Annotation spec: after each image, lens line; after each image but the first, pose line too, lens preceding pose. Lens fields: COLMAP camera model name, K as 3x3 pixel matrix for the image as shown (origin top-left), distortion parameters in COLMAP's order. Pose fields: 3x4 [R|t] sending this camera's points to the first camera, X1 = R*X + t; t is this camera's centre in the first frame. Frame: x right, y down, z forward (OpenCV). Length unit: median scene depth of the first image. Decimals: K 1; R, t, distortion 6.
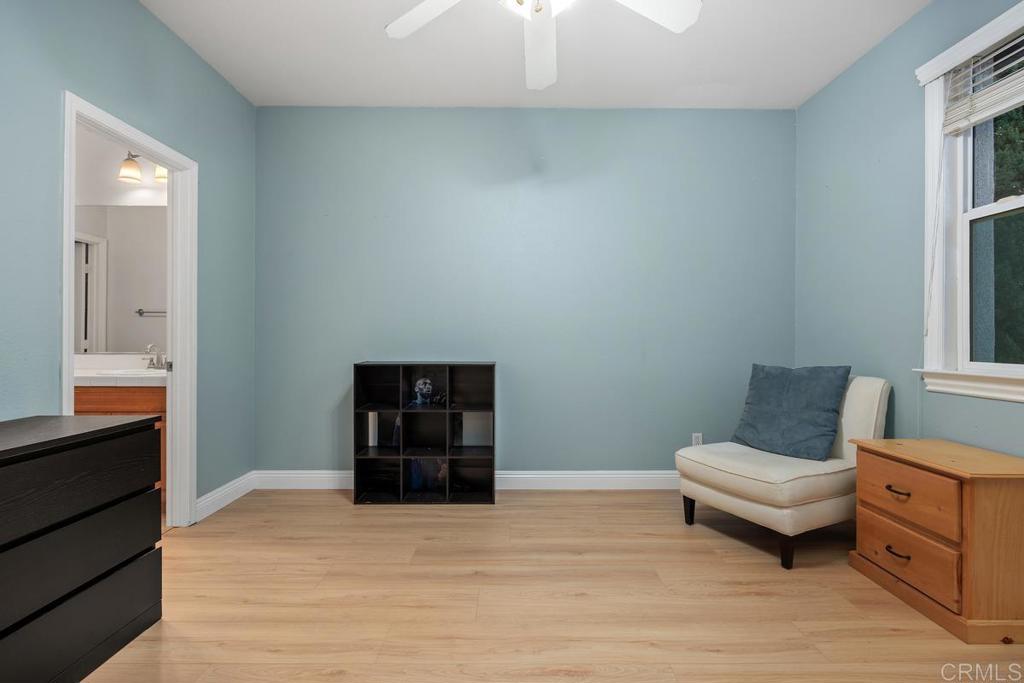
lens RADIAL K [[475.7, 0, 514.8], [0, 475.7, 338.1], [0, 0, 1]] dist [-0.005990, 0.000186]
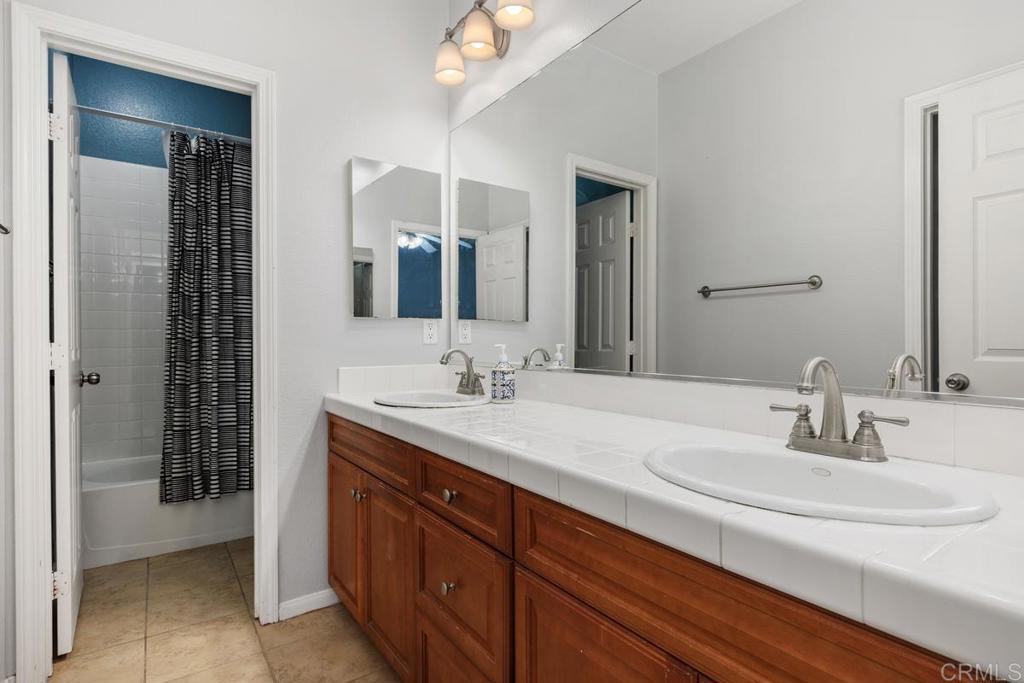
lens RADIAL K [[534.8, 0, 513.3], [0, 534.8, 340.8], [0, 0, 1]] dist [-0.001137, 0.000010]
pose [[0.572424, 0.001264, -0.819957, -0.403872], [0.000088, 0.999999, 0.001603, 0.002377], [0.819958, -0.000990, 0.572423, 0.455756]]
